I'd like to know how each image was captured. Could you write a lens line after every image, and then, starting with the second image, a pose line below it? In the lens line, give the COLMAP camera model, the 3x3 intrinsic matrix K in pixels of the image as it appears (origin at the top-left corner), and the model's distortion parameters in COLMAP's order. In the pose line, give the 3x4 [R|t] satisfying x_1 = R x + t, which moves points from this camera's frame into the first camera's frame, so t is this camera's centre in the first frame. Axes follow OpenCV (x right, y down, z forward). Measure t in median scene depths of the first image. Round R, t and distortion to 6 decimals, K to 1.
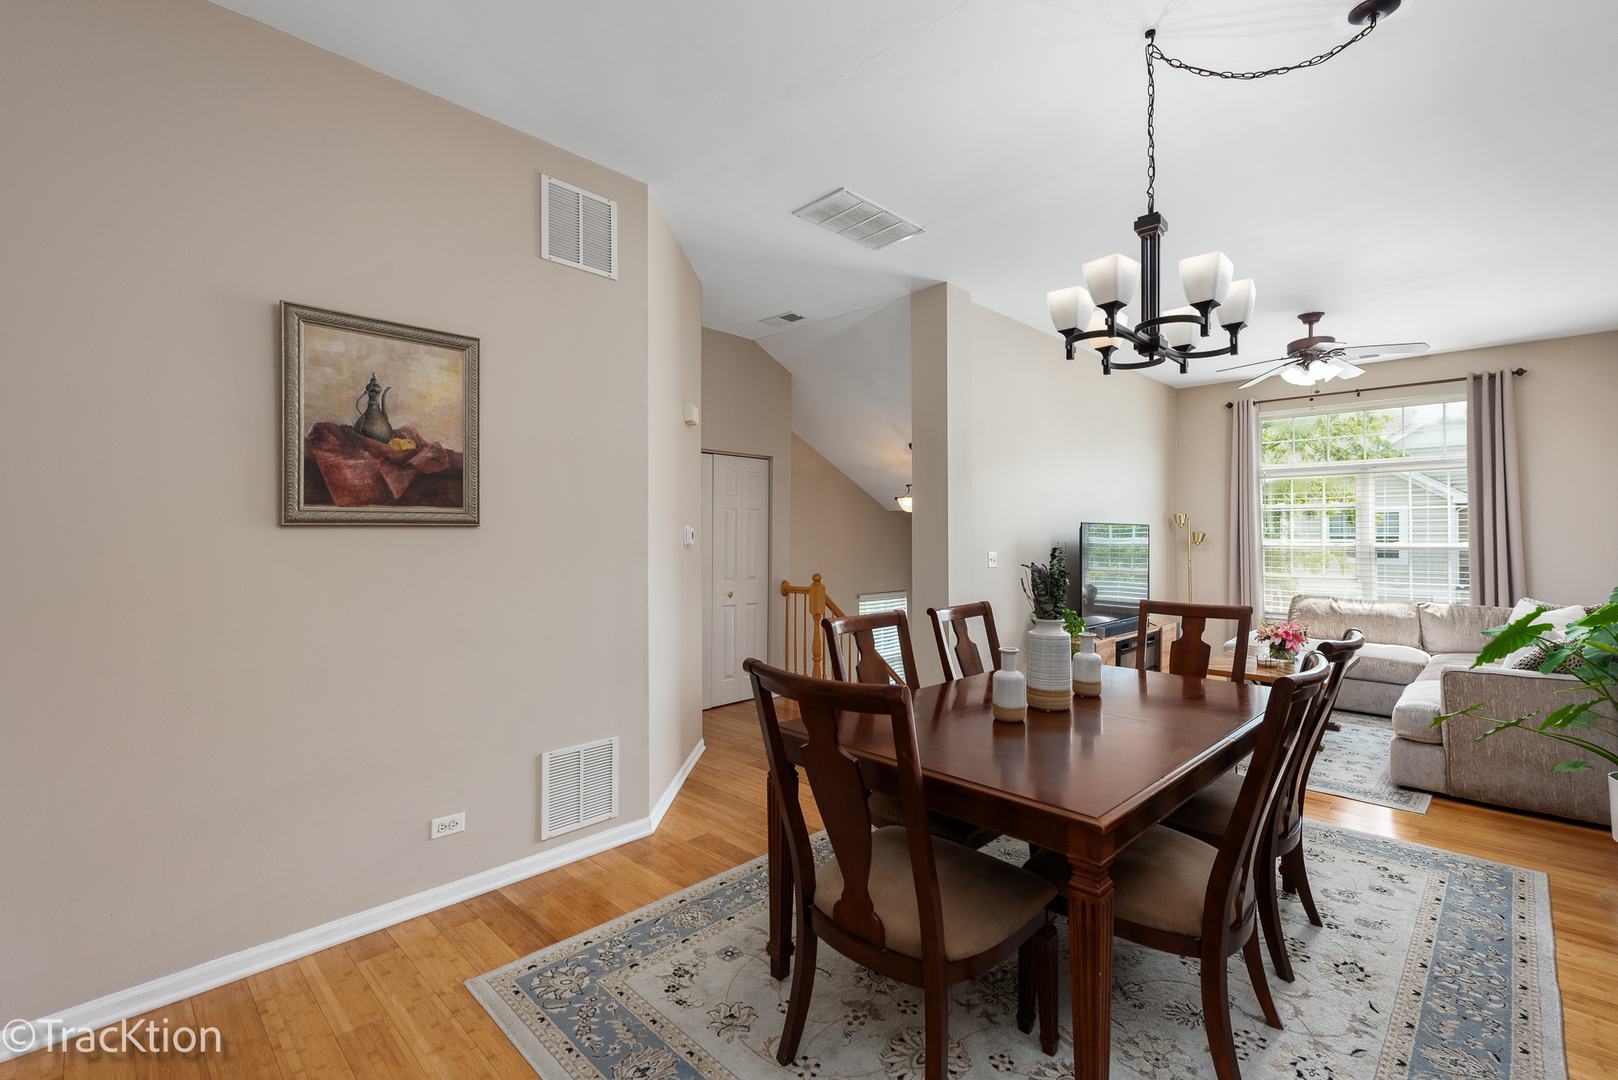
lens RADIAL K [[708.7, 0, 805.3], [0, 708.7, 525.2], [0, 0, 1]] dist [0.002018, -0.000391]
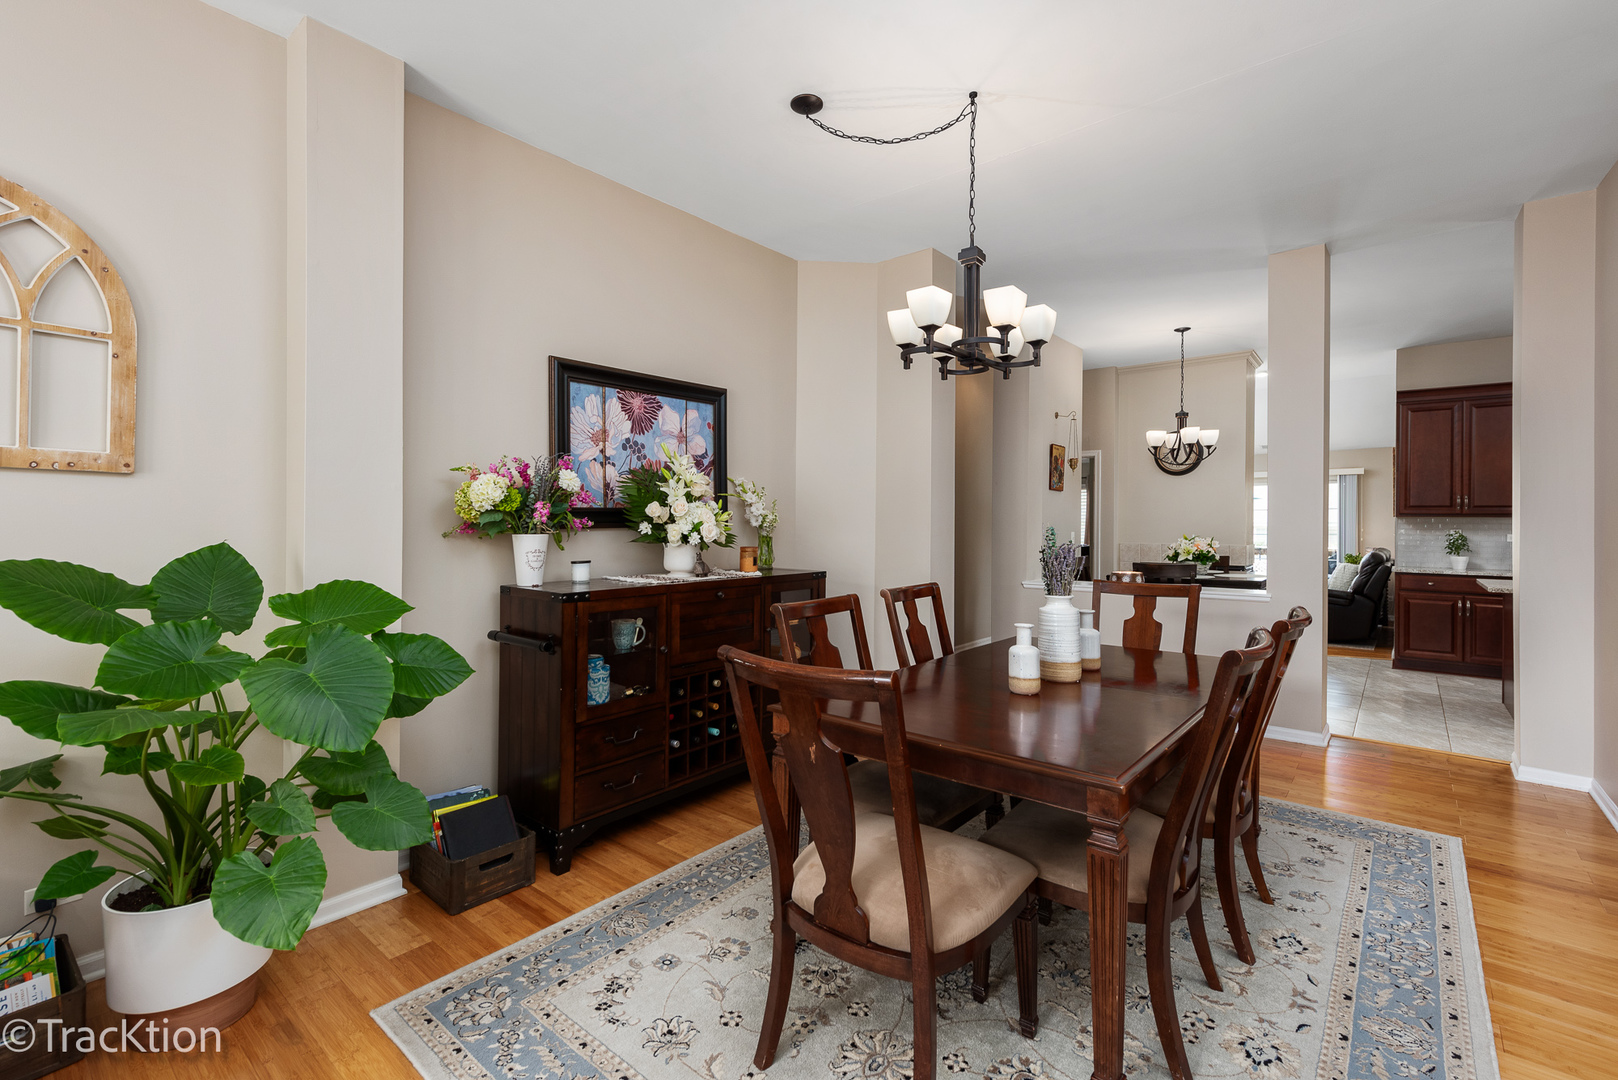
lens RADIAL K [[717.9, 0, 811.1], [0, 717.9, 530.0], [0, 0, 1]] dist [0.004304, -0.000119]
pose [[-0.995468, -0.004193, -0.095006, 0.346366], [-0.003448, 0.999962, -0.008012, 0.019061], [0.095036, -0.007648, -0.995444, 0.857422]]
